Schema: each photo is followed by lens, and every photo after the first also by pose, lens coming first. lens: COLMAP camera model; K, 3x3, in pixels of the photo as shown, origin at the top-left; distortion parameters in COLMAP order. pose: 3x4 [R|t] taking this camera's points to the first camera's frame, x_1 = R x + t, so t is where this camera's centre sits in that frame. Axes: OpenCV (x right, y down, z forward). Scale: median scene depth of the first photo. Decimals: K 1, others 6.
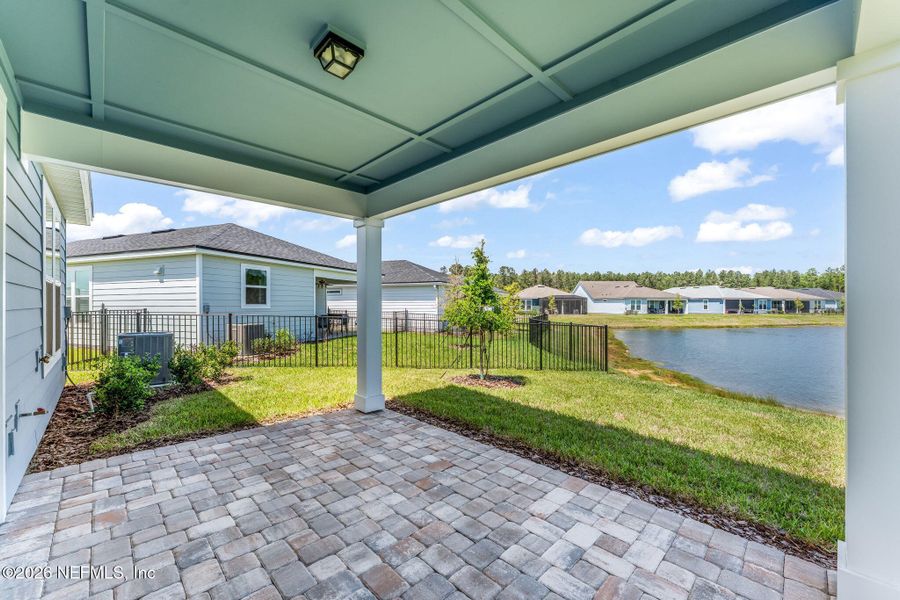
lens RADIAL K [[357.2, 0, 449.1], [0, 357.2, 301.8], [0, 0, 1]] dist [-0.000303, -0.000112]
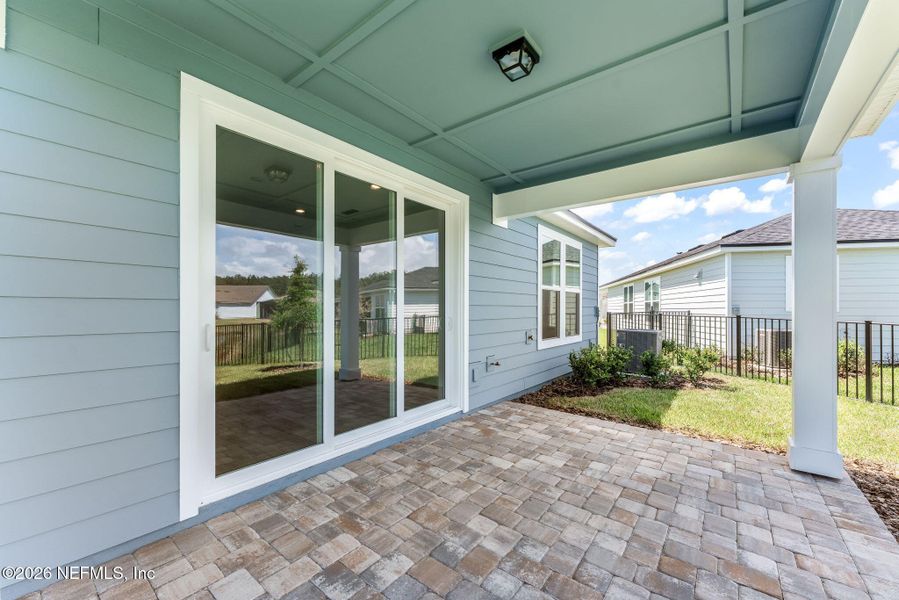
lens RADIAL K [[356.8, 0, 448.6], [0, 356.8, 301.8], [0, 0, 1]] dist [-0.000303, -0.000112]
pose [[0.126438, -0.020359, -0.991766, 0.408475], [0.007723, 0.999779, -0.019539, 0.023564], [0.991944, -0.005189, 0.126567, 0.382995]]
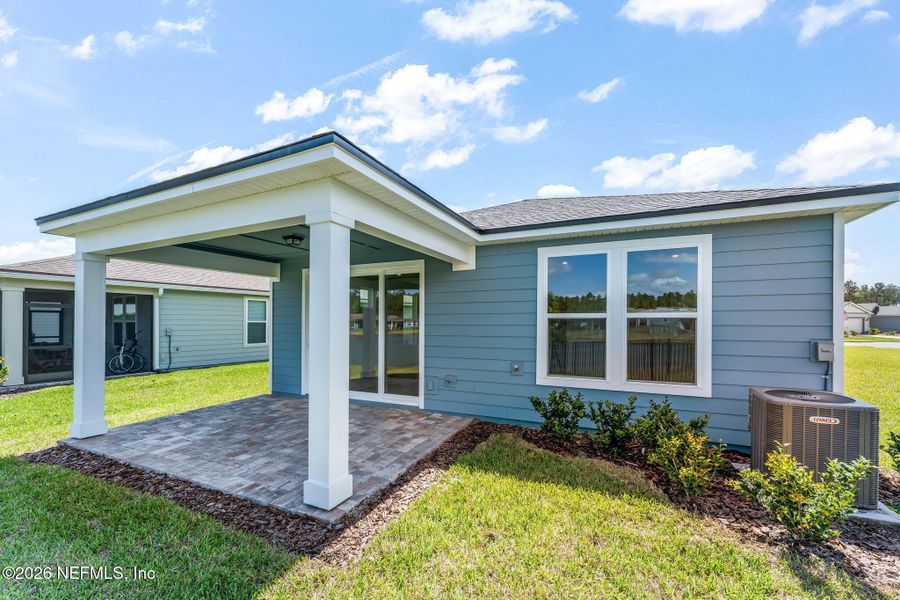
lens RADIAL K [[357.2, 0, 449.1], [0, 357.2, 301.8], [0, 0, 1]] dist [-0.000303, -0.000112]
pose [[-0.932817, -0.023937, -0.359554, -0.237554], [0.001256, 0.997569, -0.069671, -0.025584], [0.360348, -0.065442, -0.930520, 2.218862]]
